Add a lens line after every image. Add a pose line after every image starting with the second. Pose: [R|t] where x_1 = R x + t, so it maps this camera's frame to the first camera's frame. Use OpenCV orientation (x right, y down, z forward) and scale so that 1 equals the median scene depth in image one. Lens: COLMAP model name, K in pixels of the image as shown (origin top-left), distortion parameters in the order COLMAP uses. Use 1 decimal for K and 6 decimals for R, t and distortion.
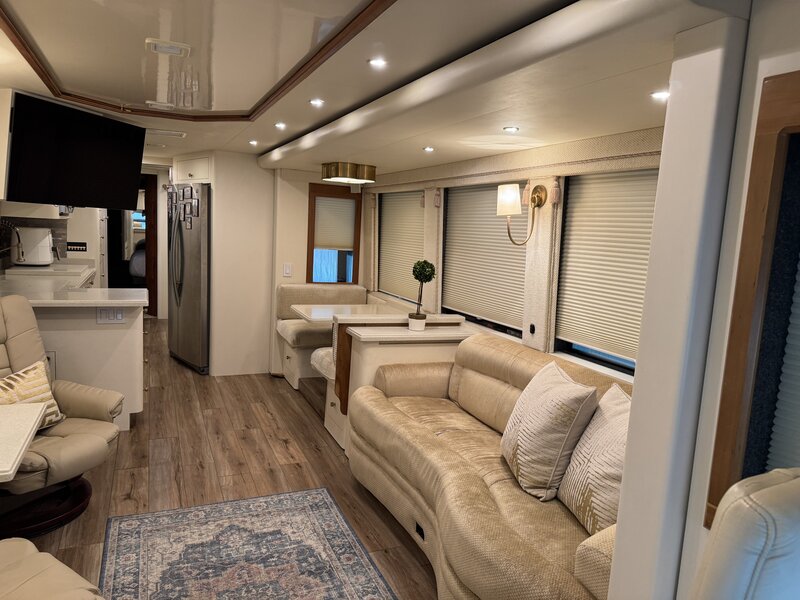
lens RADIAL K [[562.8, 0, 401.5], [0, 562.8, 301.5], [0, 0, 1]] dist [0.101059, -0.144887]
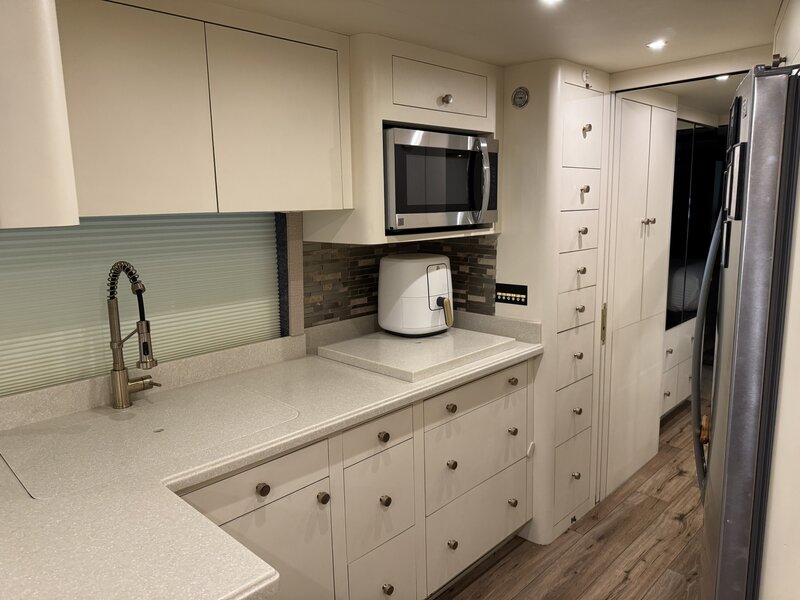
lens RADIAL K [[562.8, 0, 401.5], [0, 562.8, 301.5], [0, 0, 1]] dist [0.101059, -0.144887]
pose [[0.368786, 0.094713, -0.924676, -0.266165], [-0.076668, 0.994505, 0.071288, -0.171892], [0.926347, 0.044603, 0.374021, 1.116521]]
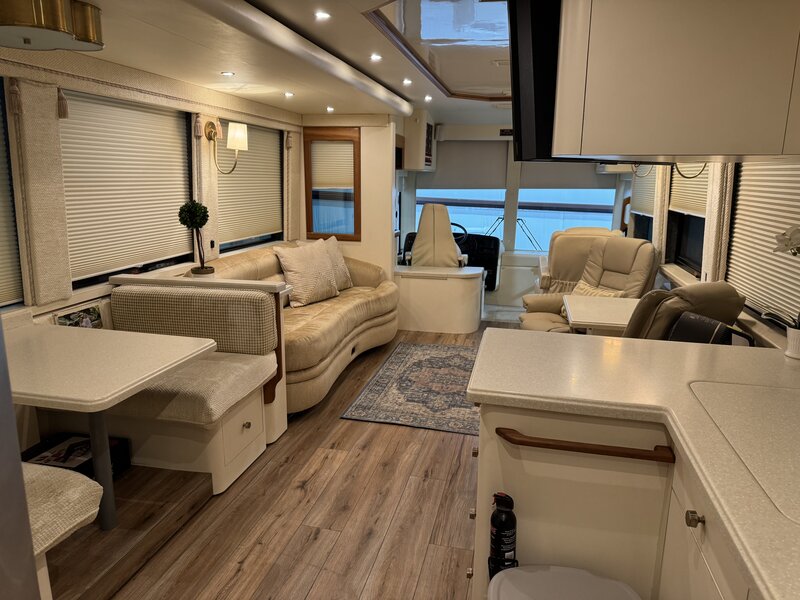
lens RADIAL K [[562.8, 0, 401.5], [0, 562.8, 301.5], [0, 0, 1]] dist [0.101059, -0.144887]
pose [[-0.802724, -0.199726, 0.561911, -0.691399], [0.012619, 0.936349, 0.350844, -0.222835], [-0.596218, 0.288722, -0.749109, 1.475824]]
